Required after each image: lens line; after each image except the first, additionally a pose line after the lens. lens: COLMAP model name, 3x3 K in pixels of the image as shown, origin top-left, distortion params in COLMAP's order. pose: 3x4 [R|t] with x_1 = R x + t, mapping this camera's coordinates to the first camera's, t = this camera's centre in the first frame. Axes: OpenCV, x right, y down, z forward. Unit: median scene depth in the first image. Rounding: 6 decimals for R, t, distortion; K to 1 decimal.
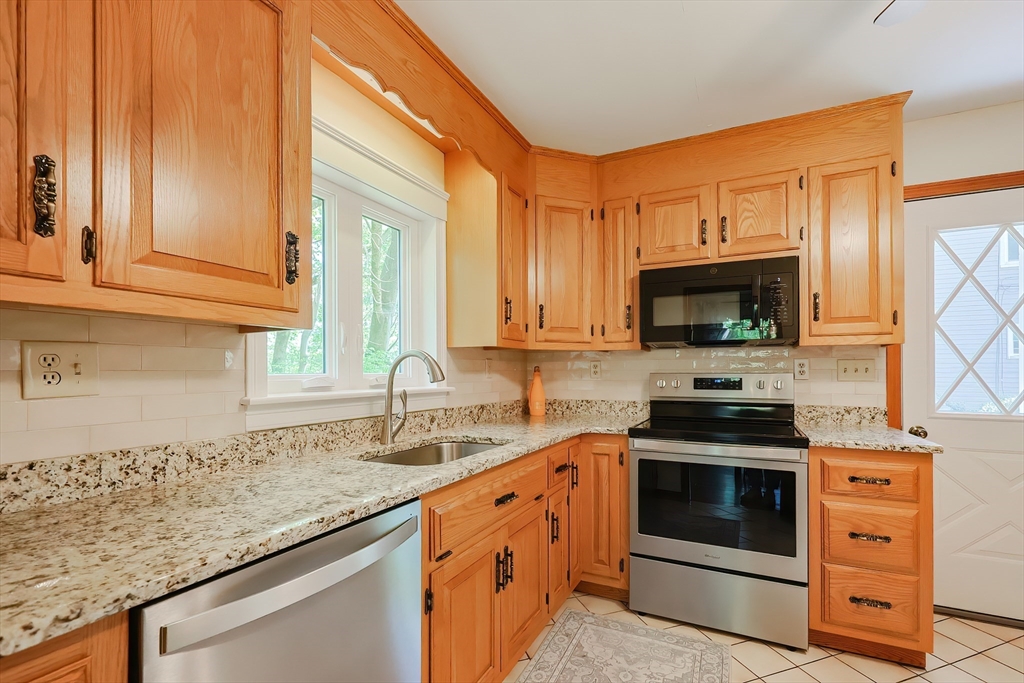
lens RADIAL K [[448.3, 0, 536.4], [0, 448.3, 368.3], [0, 0, 1]] dist [0.002425, 0.000171]
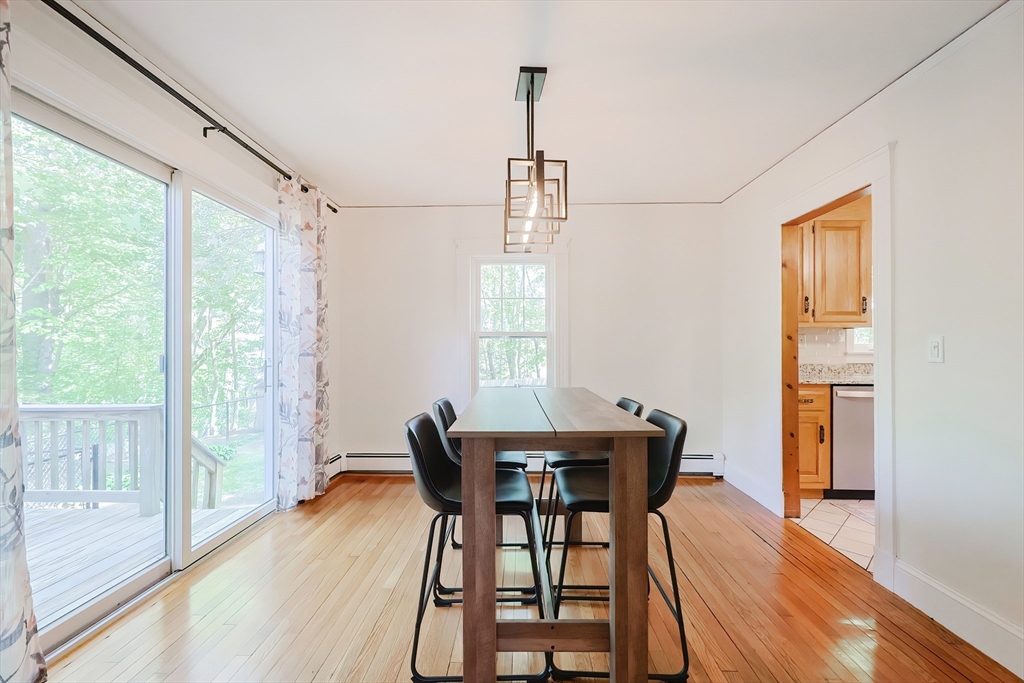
lens RADIAL K [[448.3, 0, 511.8], [0, 448.3, 346.0], [0, 0, 1]] dist [0.002425, 0.000171]
pose [[0.397202, 0.002795, -0.917727, 1.344619], [0.002279, 0.999989, 0.004031, 0.018169], [0.917729, -0.003693, 0.397191, -2.484787]]
